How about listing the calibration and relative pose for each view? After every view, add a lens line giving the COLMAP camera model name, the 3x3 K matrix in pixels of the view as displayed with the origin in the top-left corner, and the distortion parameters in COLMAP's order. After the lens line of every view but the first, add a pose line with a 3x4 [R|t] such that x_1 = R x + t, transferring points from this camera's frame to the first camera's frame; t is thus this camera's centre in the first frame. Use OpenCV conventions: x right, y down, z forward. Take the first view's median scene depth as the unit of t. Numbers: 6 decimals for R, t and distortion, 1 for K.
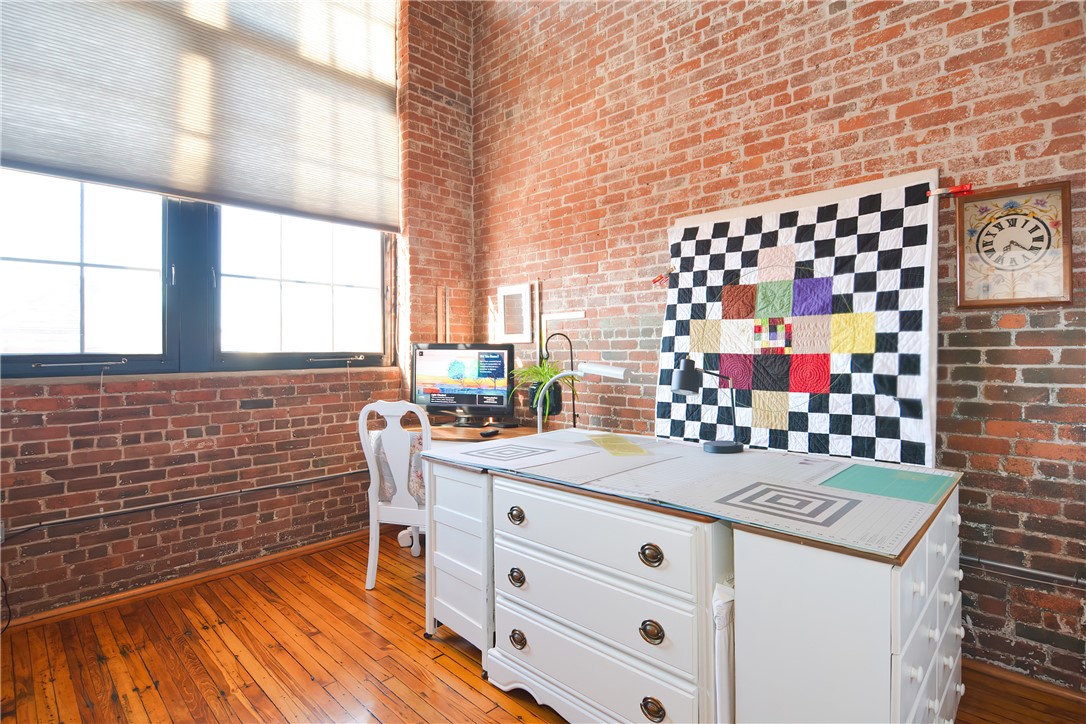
lens RADIAL K [[537.0, 0, 540.8], [0, 537.0, 349.0], [0, 0, 1]] dist [-0.015251, -0.011138]
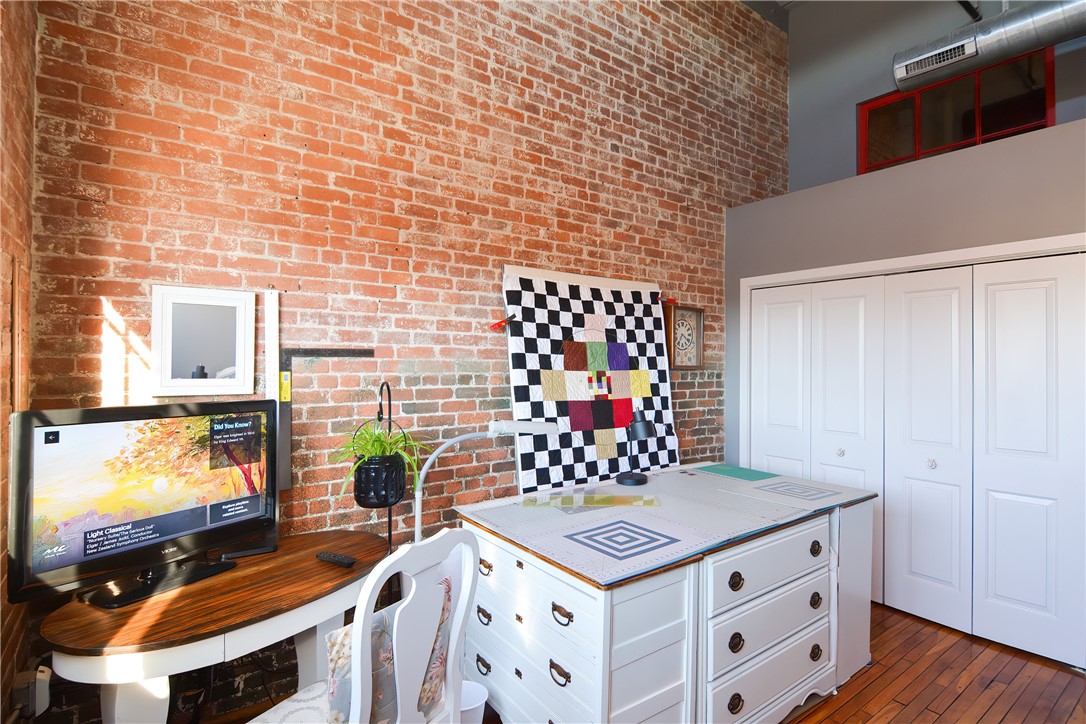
lens RADIAL K [[543.8, 0, 557.6], [0, 543.8, 359.4], [0, 0, 1]] dist [-0.002808, -0.013103]
pose [[0.144472, 0.010385, 0.989454, -0.752527], [-0.010722, 0.999903, -0.008929, -0.064454], [-0.989451, -0.009319, 0.144569, 0.803613]]
